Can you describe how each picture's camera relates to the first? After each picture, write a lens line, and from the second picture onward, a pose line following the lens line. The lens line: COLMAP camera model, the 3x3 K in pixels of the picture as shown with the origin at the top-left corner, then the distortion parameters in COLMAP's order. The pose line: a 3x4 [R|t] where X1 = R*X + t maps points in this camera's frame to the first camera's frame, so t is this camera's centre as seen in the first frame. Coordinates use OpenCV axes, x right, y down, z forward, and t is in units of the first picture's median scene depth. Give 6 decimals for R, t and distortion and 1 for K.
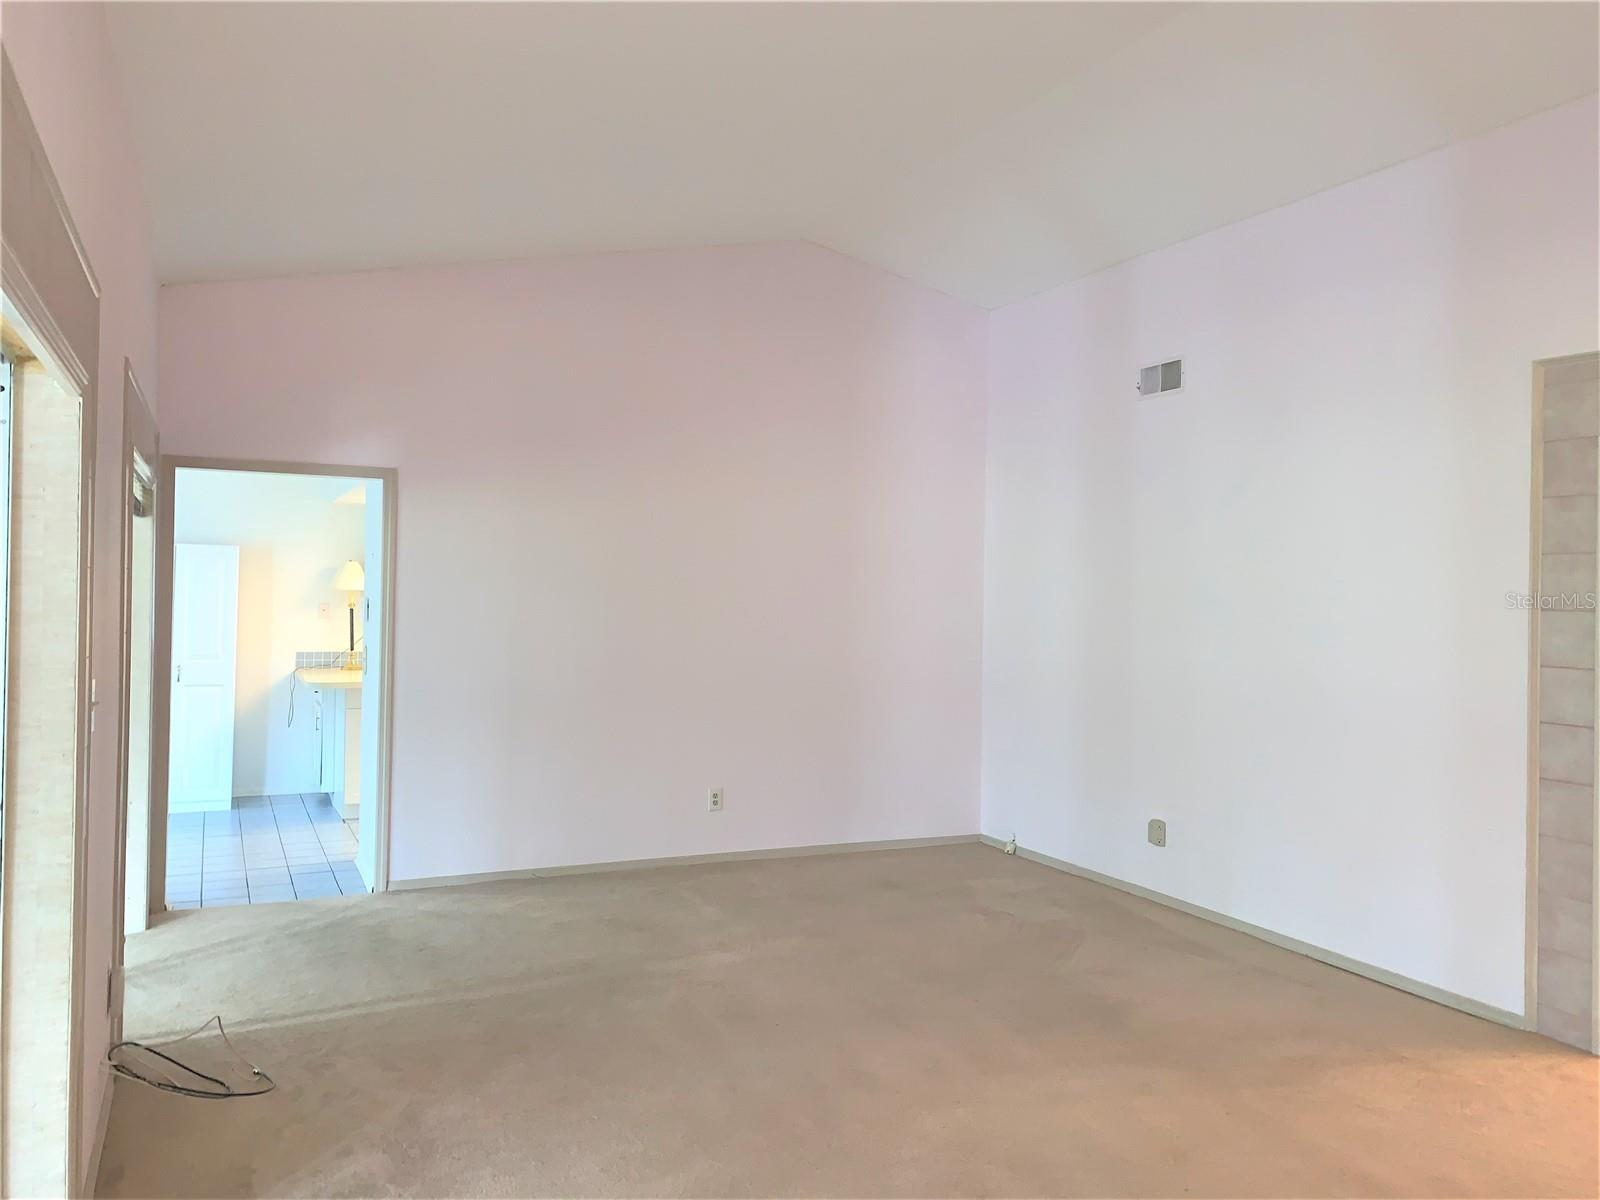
lens RADIAL K [[1229.6, 0, 798.0], [0, 1229.6, 598.0], [0, 0, 1]] dist [0.020531, -0.030820]
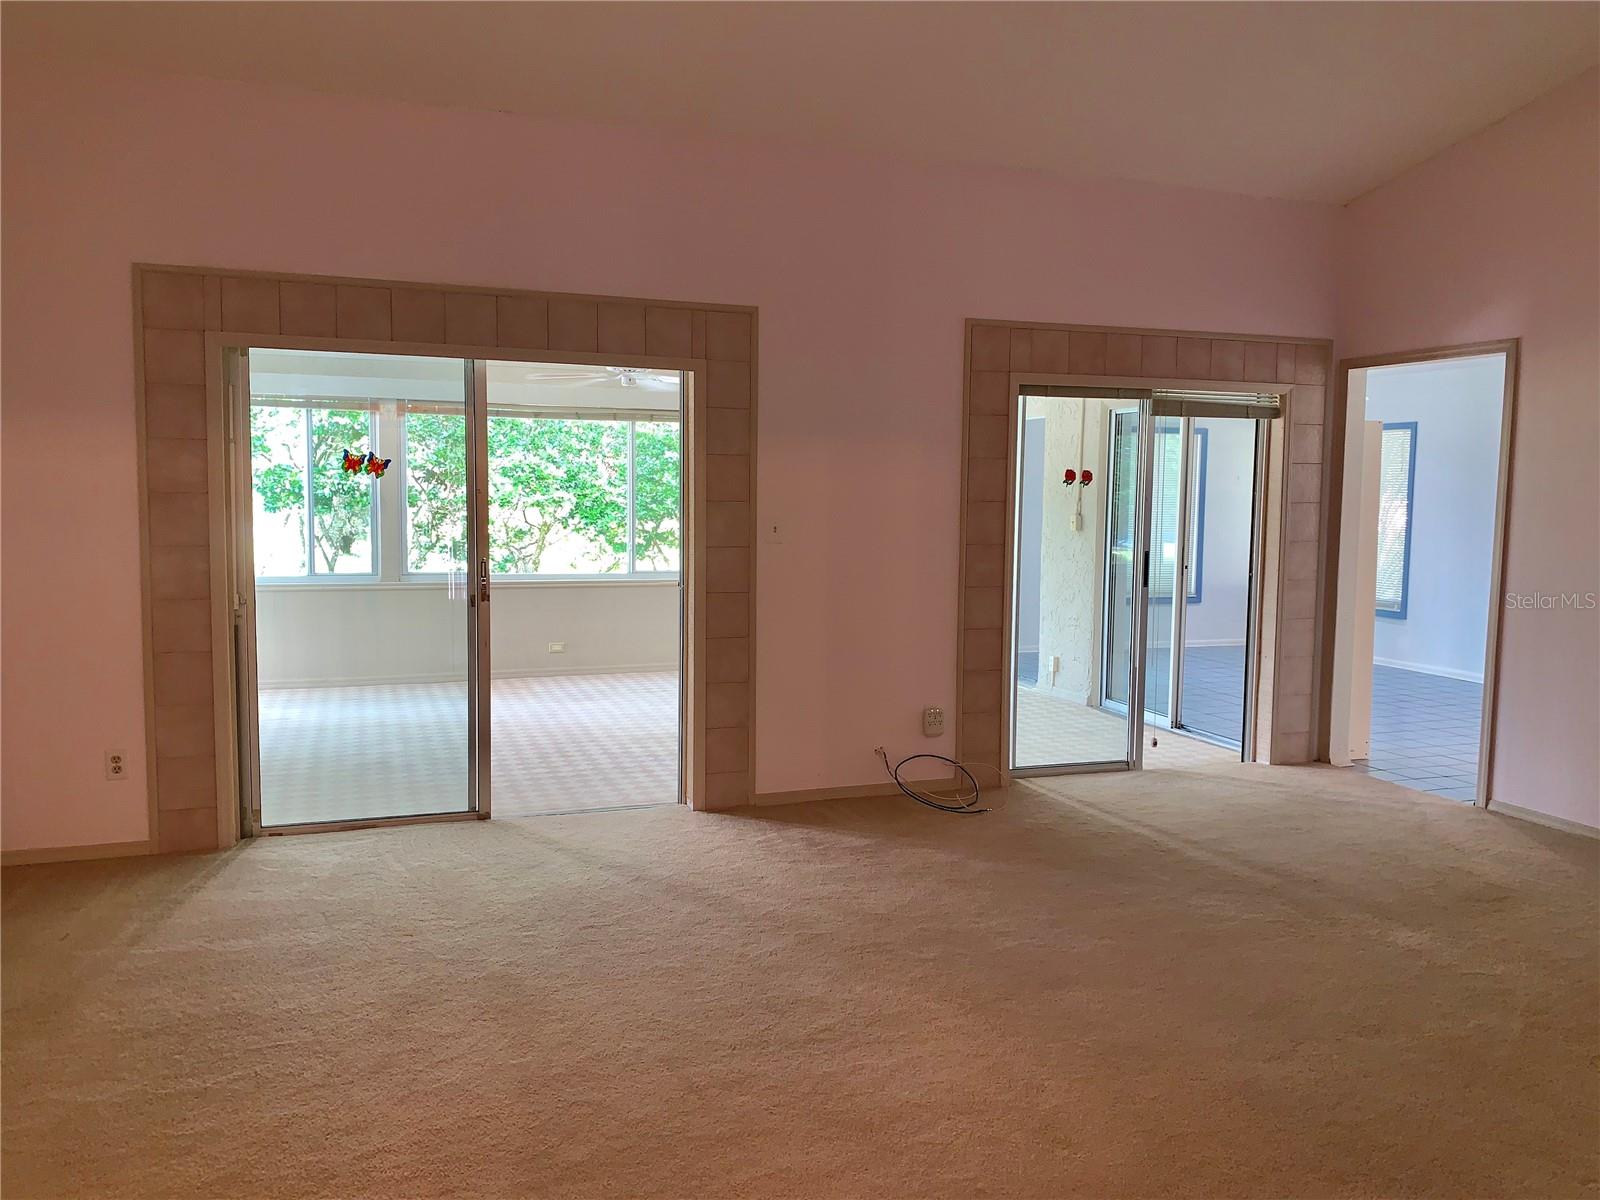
lens RADIAL K [[1229.6, 0, 796.0], [0, 1229.6, 602.4], [0, 0, 1]] dist [0.020531, -0.030820]
pose [[-0.108159, 0.074344, -0.991350, 0.647974], [-0.020843, 0.996811, 0.077028, 0.027125], [0.993915, 0.028994, -0.106265, 0.615656]]
